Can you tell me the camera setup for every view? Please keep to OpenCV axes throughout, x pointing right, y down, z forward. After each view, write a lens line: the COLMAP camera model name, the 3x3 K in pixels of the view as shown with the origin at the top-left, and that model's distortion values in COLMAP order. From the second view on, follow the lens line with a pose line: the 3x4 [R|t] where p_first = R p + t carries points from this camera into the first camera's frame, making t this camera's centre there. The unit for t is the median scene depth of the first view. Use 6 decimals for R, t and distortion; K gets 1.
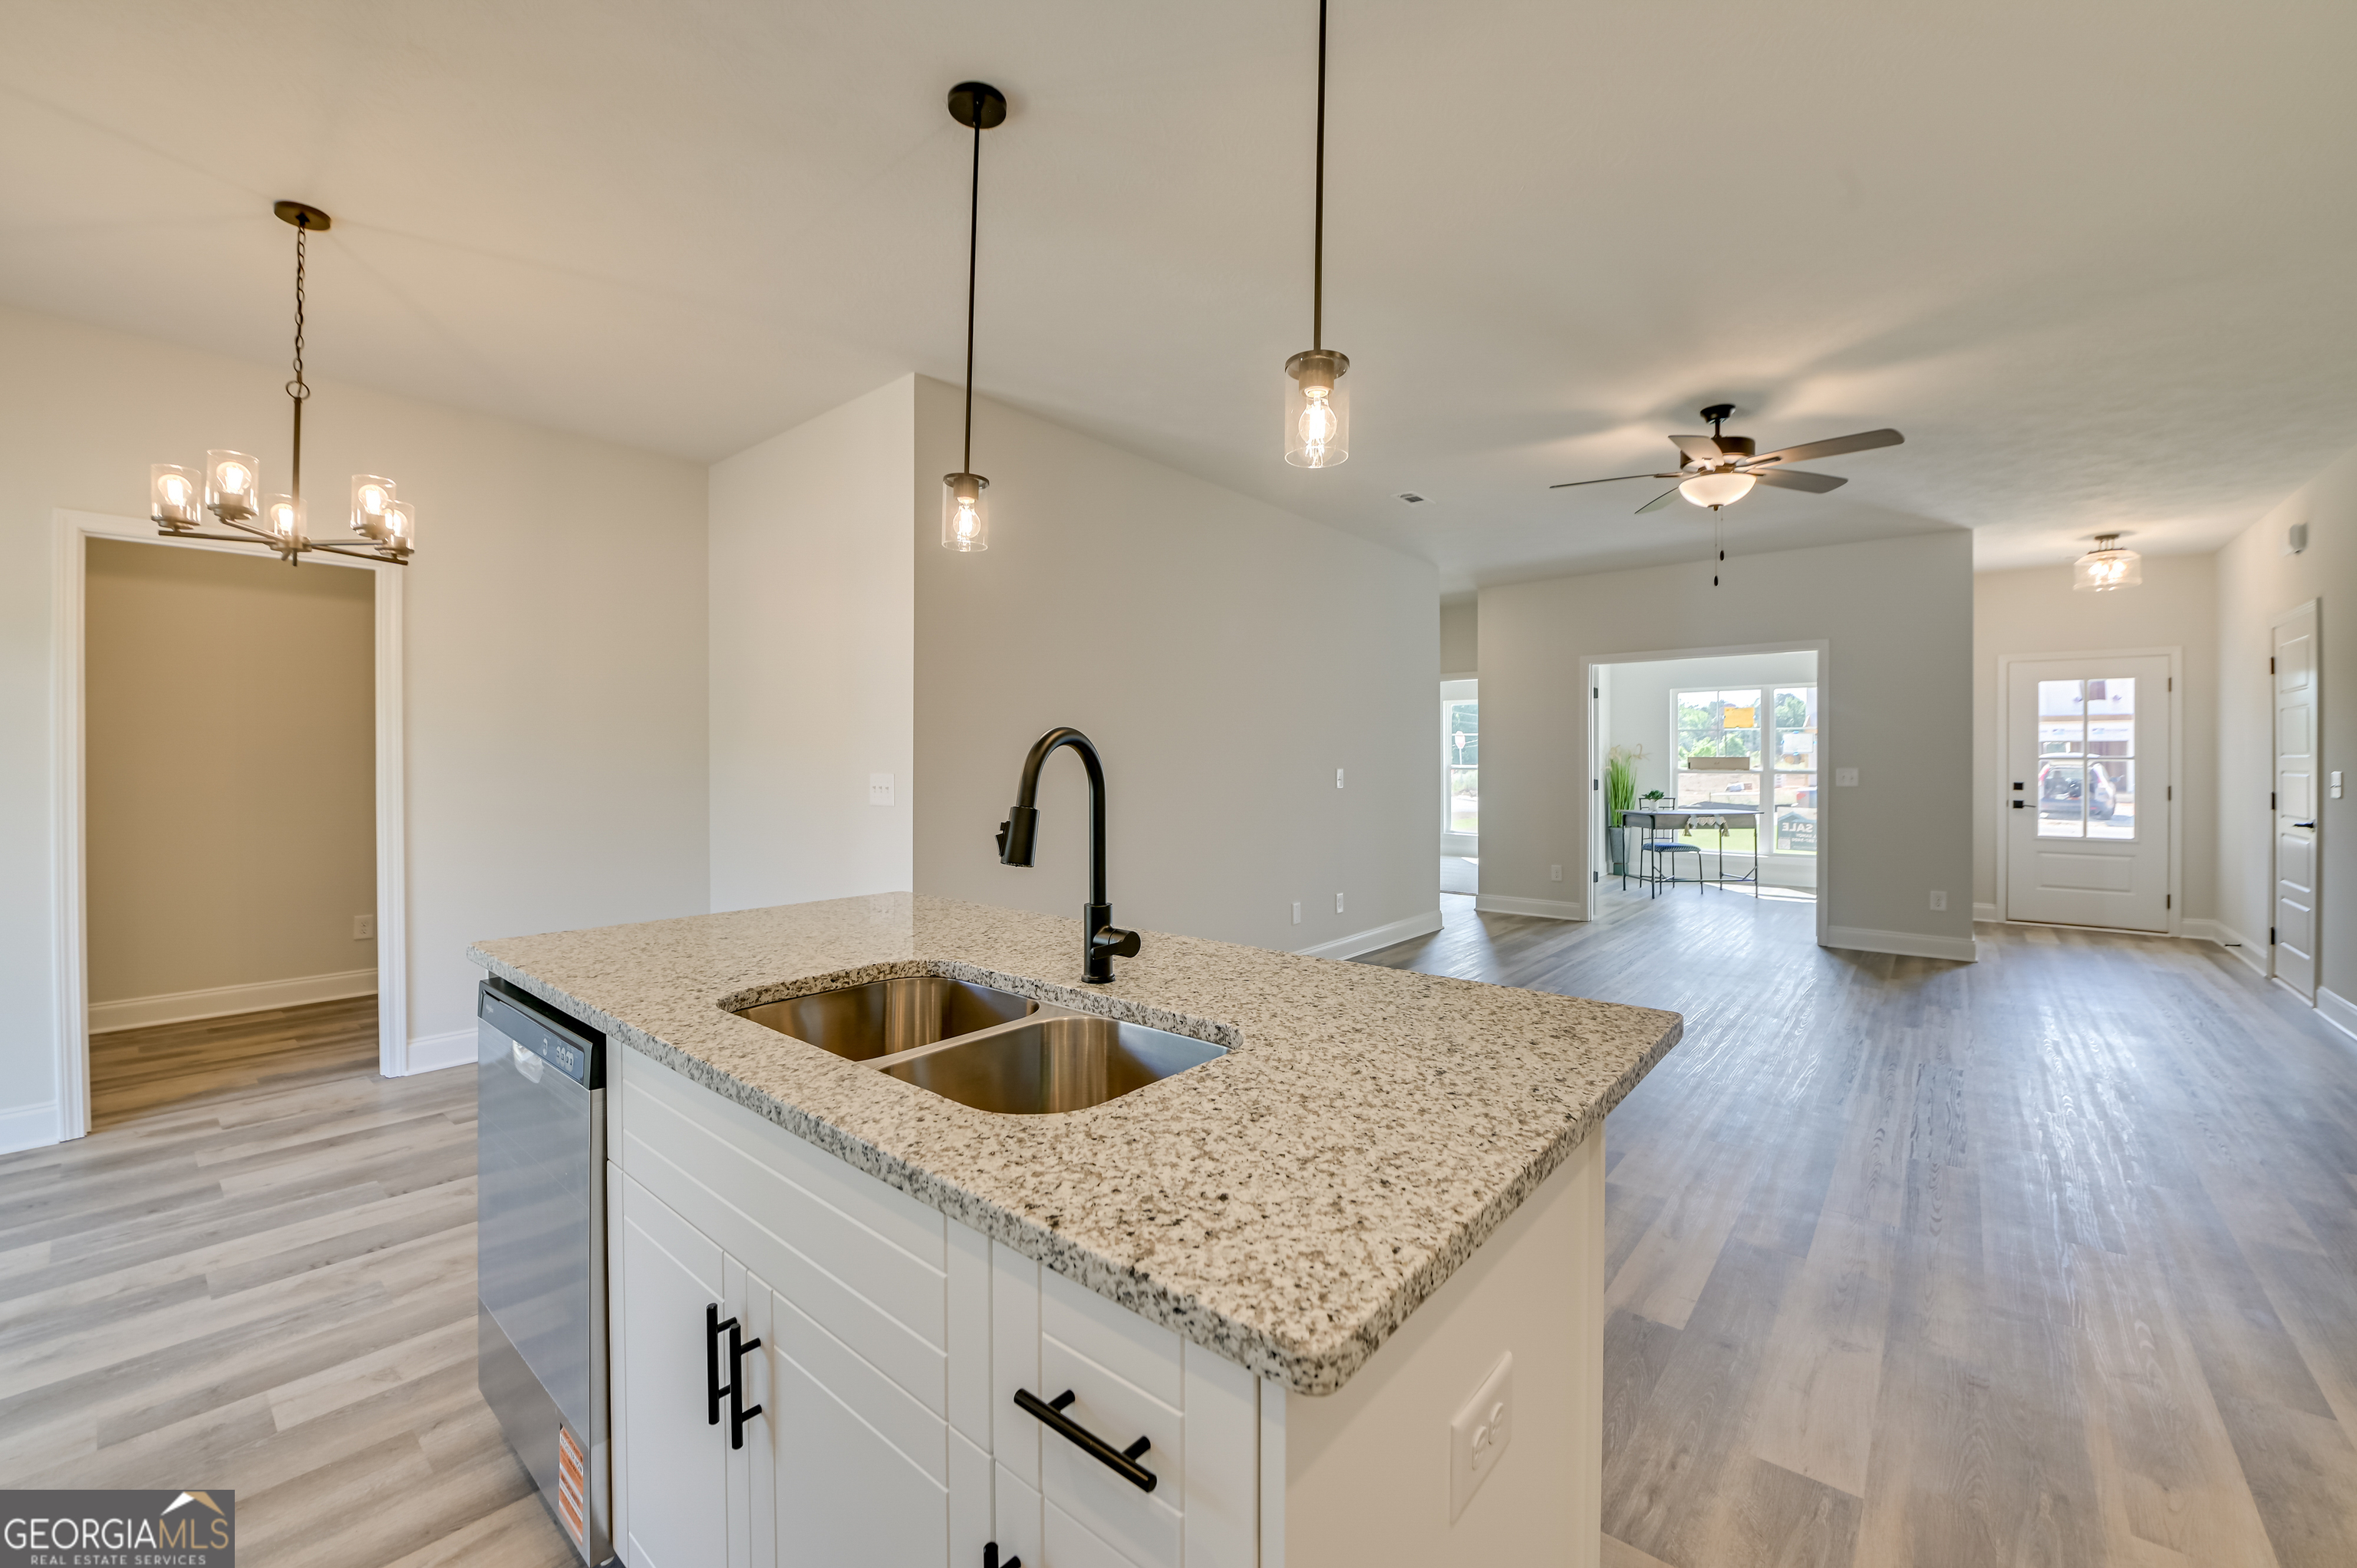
lens RADIAL K [[948.4, 0, 1196.2], [0, 948.4, 765.8], [0, 0, 1]] dist [-0.001182, -0.005511]
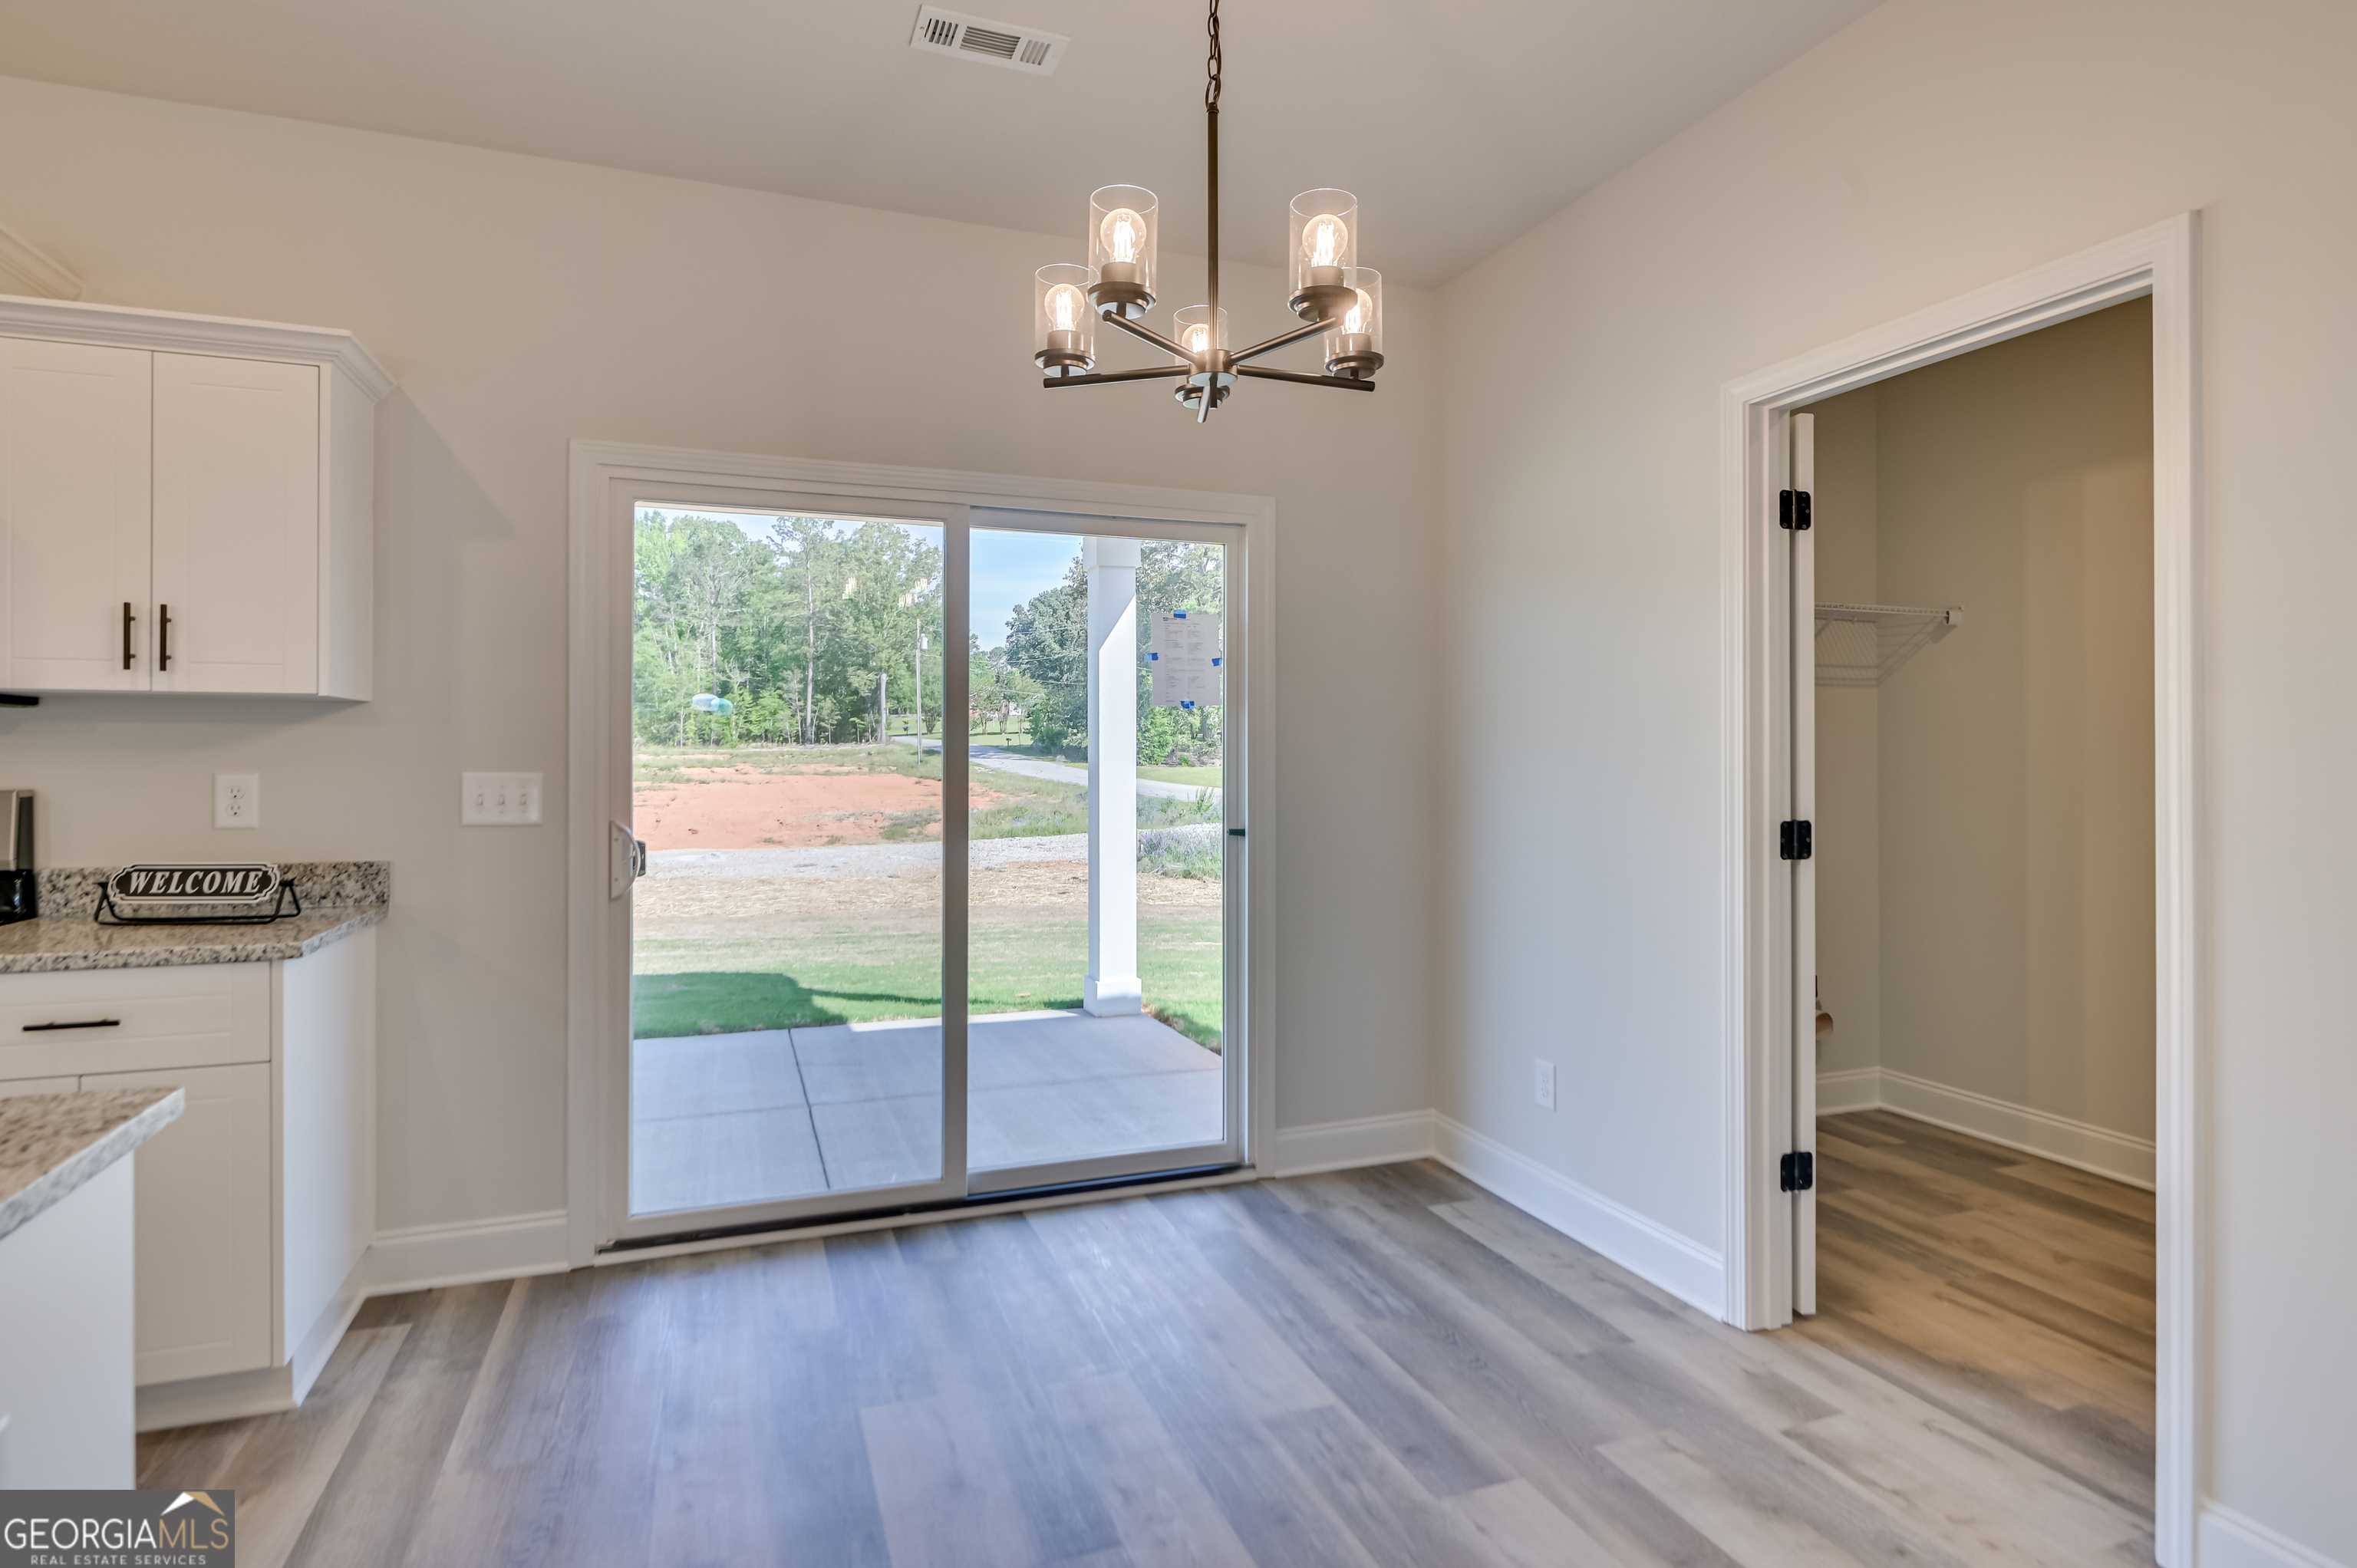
lens RADIAL K [[1213.4, 0, 1167.6], [0, 1213.4, 751.9], [0, 0, 1]] dist [-0.003577, -0.000951]
pose [[-0.488378, -0.002268, -0.872629, -0.378731], [-0.005844, 0.999983, 0.000672, -0.009191], [0.872613, 0.005428, -0.488383, 1.560690]]
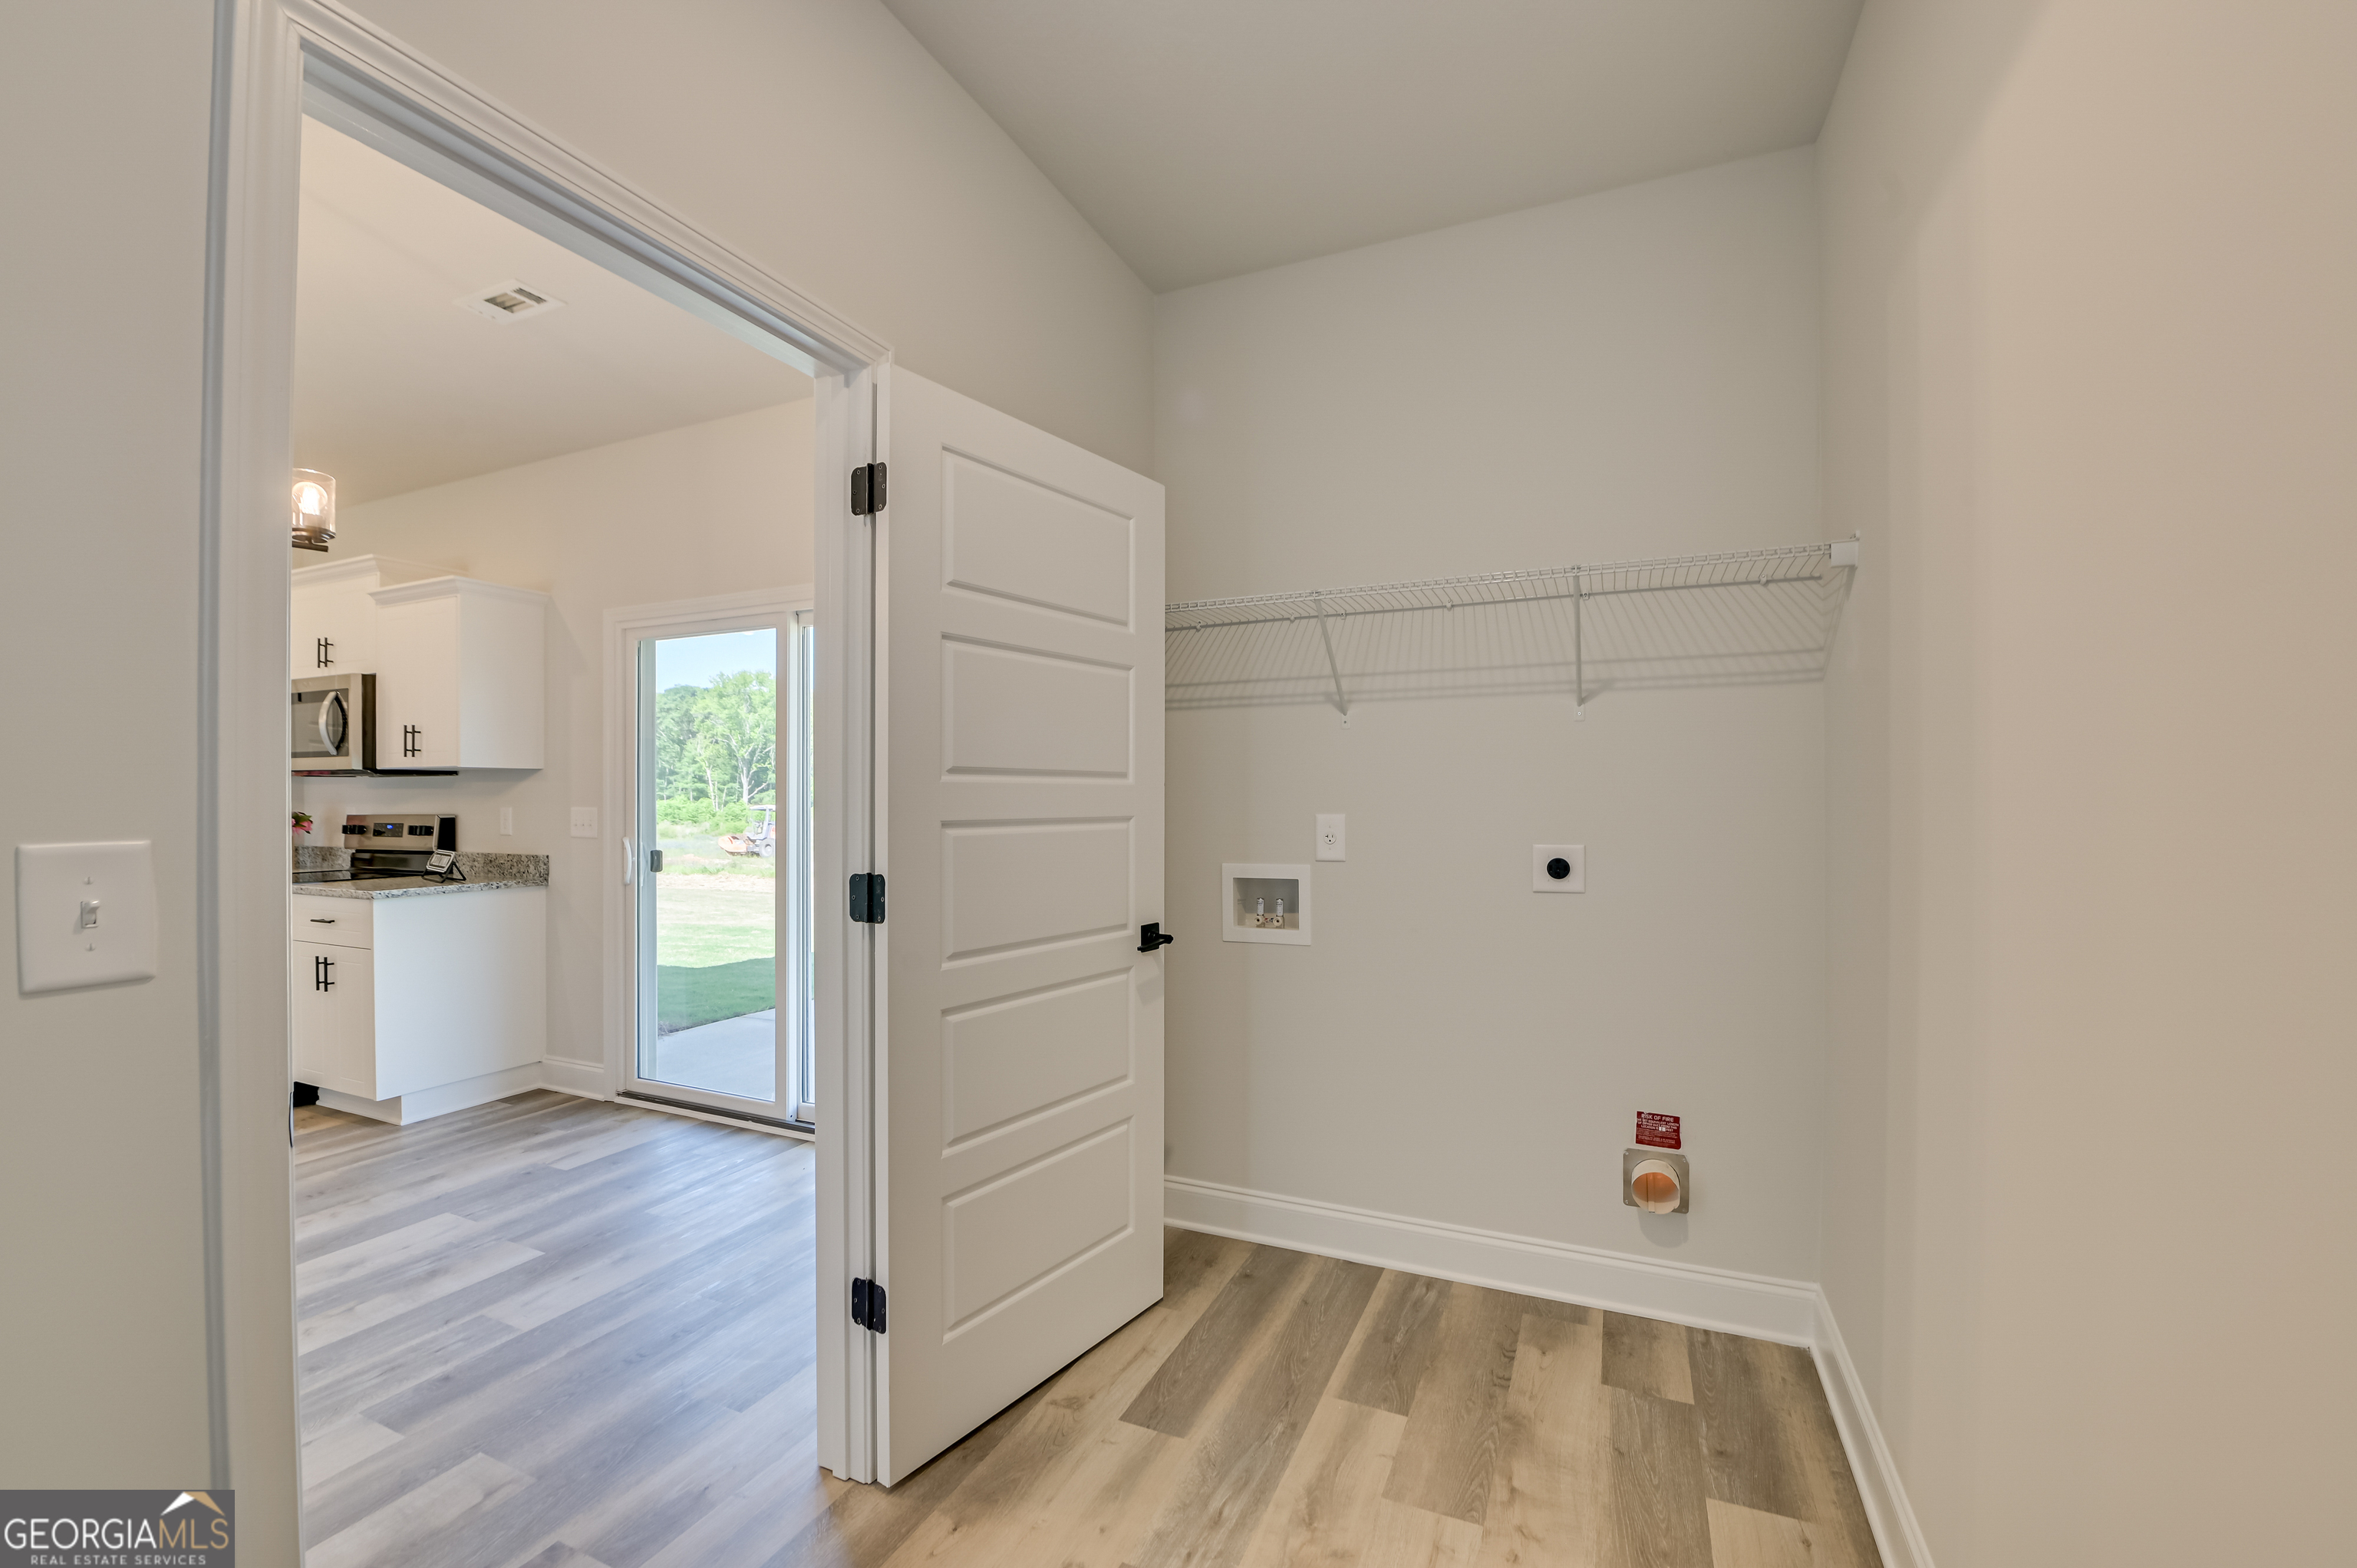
lens RADIAL K [[937.3, 0, 1191.0], [0, 937.3, 792.1], [0, 0, 1]] dist [-0.001145, -0.005611]
pose [[-0.957047, 0.005011, -0.289889, -1.839178], [0.004186, 0.999985, 0.003465, -0.012043], [0.289902, 0.002103, -0.957054, 2.366038]]
